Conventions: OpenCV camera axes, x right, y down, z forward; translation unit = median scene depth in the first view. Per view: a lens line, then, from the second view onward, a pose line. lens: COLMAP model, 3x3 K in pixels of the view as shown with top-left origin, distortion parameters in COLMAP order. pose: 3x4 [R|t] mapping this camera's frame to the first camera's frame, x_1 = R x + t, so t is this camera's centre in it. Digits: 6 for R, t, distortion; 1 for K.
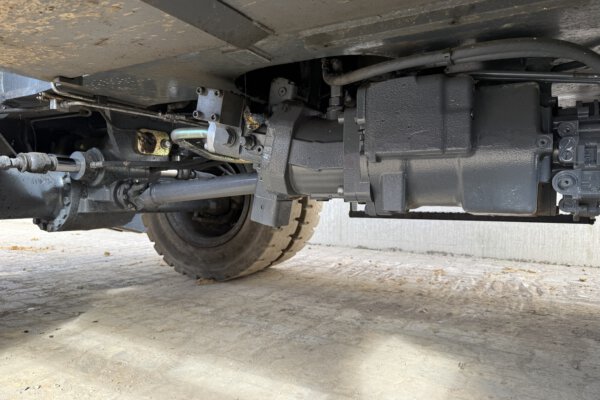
lens RADIAL K [[409.4, 0, 300.0], [0, 409.4, 200.0], [0, 0, 1]] dist [0.136655, -0.167289]
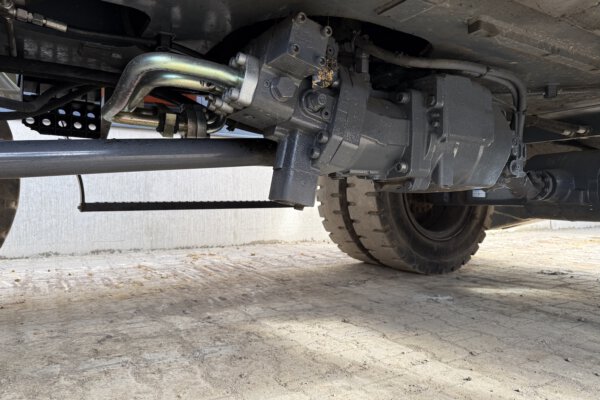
lens RADIAL K [[409.4, 0, 300.0], [0, 409.4, 200.0], [0, 0, 1]] dist [0.136655, -0.167289]
pose [[0.521946, -0.011143, 0.852906, -0.516835], [0.007904, 0.999935, 0.008227, 0.025670], [-0.852942, 0.002447, 0.522000, 0.368740]]
